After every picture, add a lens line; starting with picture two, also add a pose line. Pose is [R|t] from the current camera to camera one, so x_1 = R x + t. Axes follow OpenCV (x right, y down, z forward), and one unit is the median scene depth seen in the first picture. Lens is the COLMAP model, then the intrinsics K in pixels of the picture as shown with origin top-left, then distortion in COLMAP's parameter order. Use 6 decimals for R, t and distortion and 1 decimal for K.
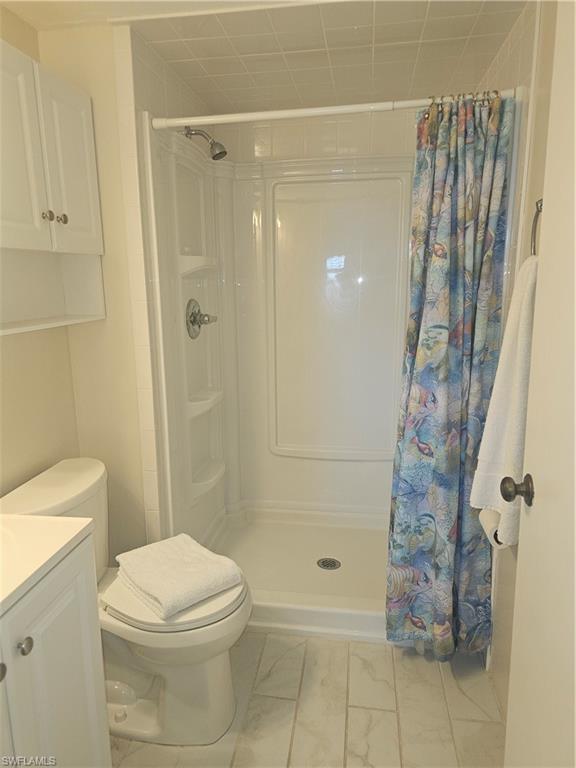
lens RADIAL K [[513.8, 0, 289.4], [0, 513.8, 373.5], [0, 0, 1]] dist [0.063590, -0.048205]
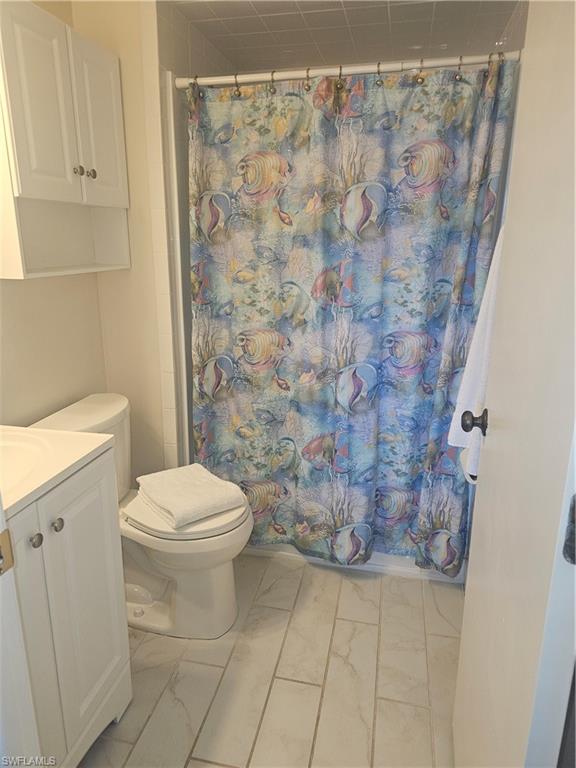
lens RADIAL K [[513.8, 0, 287.5], [0, 513.8, 369.0], [0, 0, 1]] dist [0.063590, -0.048205]
pose [[0.997751, 0.036124, -0.056462, 0.050314], [-0.032374, 0.997296, 0.065980, 0.026614], [0.058692, -0.064004, 0.996222, -0.092110]]
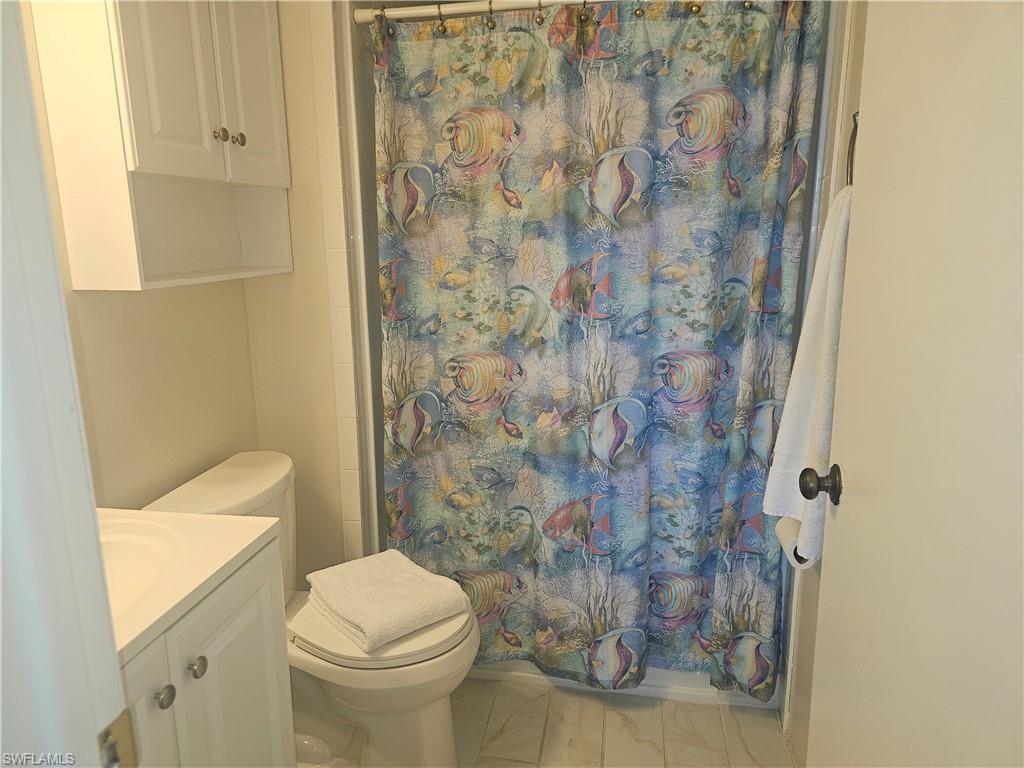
lens RADIAL K [[685.0, 0, 519.3], [0, 685.0, 366.5], [0, 0, 1]] dist [0.063590, -0.048205]
pose [[0.999829, 0.007522, -0.016875, 0.000991], [-0.007295, 0.999882, 0.013486, 0.021356], [0.016975, -0.013360, 0.999767, -0.026538]]
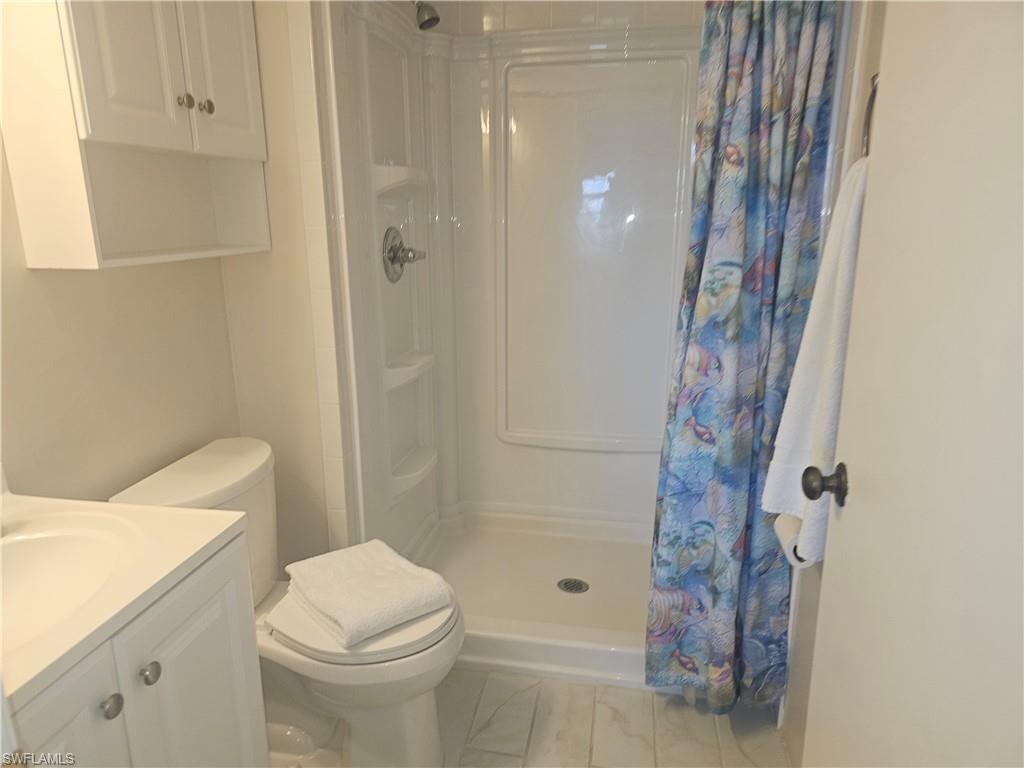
lens RADIAL K [[685.0, 0, 508.3], [0, 685.0, 382.9], [0, 0, 1]] dist [0.063590, -0.048205]
pose [[0.999291, 0.014481, -0.034747, 0.019725], [-0.012274, 0.997944, 0.062907, 0.017671], [0.035586, -0.062435, 0.997414, 0.024174]]
